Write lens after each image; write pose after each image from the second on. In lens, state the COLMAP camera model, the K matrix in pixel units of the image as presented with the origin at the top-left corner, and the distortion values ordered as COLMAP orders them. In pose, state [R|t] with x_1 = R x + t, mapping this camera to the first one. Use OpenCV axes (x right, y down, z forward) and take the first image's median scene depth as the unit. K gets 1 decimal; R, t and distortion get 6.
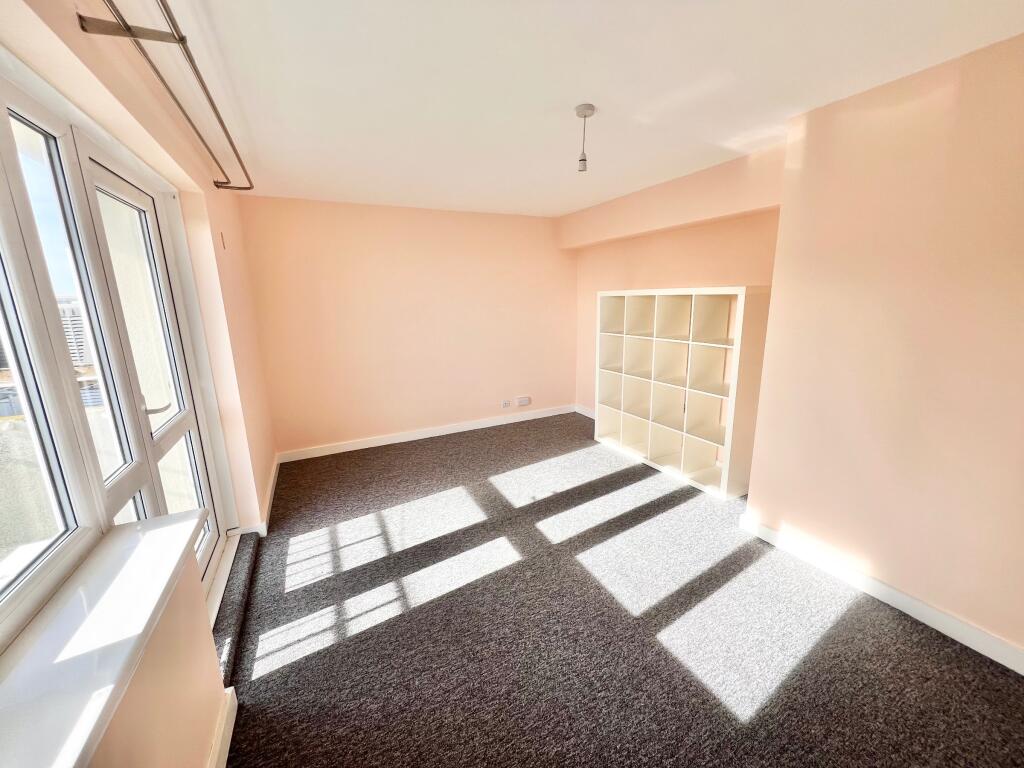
lens RADIAL K [[409.5, 0, 511.7], [0, 409.5, 384.7], [0, 0, 1]] dist [-0.000126, 0.000006]
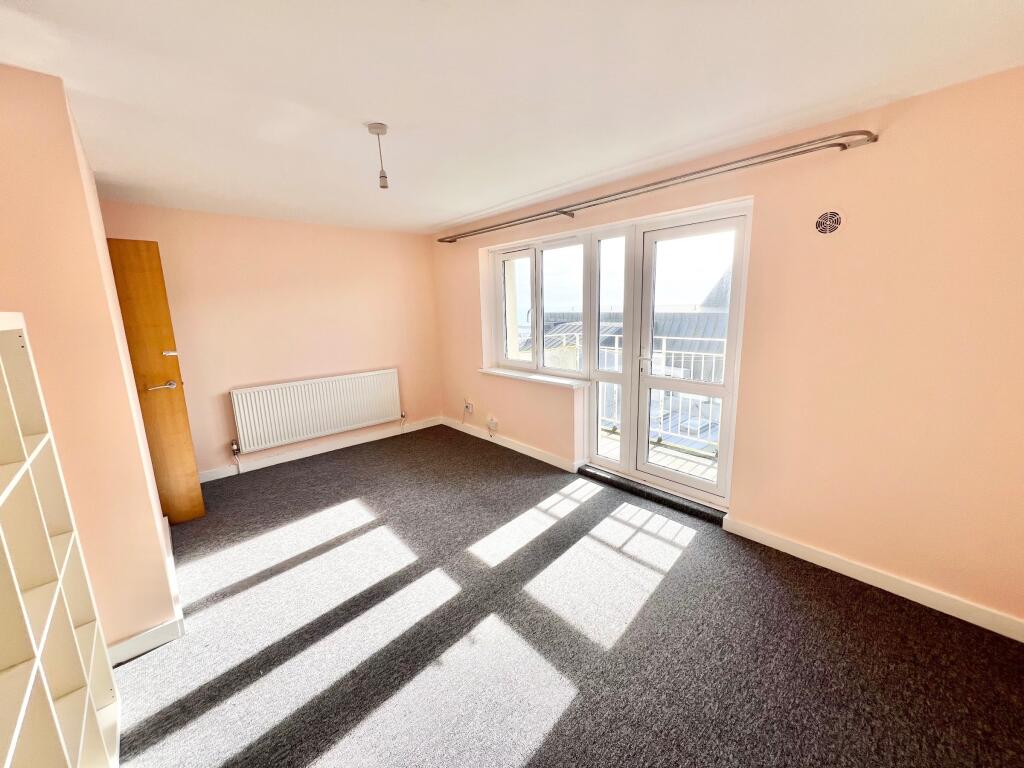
lens RADIAL K [[409.5, 0, 514.5], [0, 409.5, 384.7], [0, 0, 1]] dist [-0.000126, 0.000006]
pose [[-0.960579, 0.102247, -0.258522, 0.135725], [-0.008424, 0.918779, 0.394683, -0.385249], [0.277880, 0.381302, -0.881698, 1.728525]]
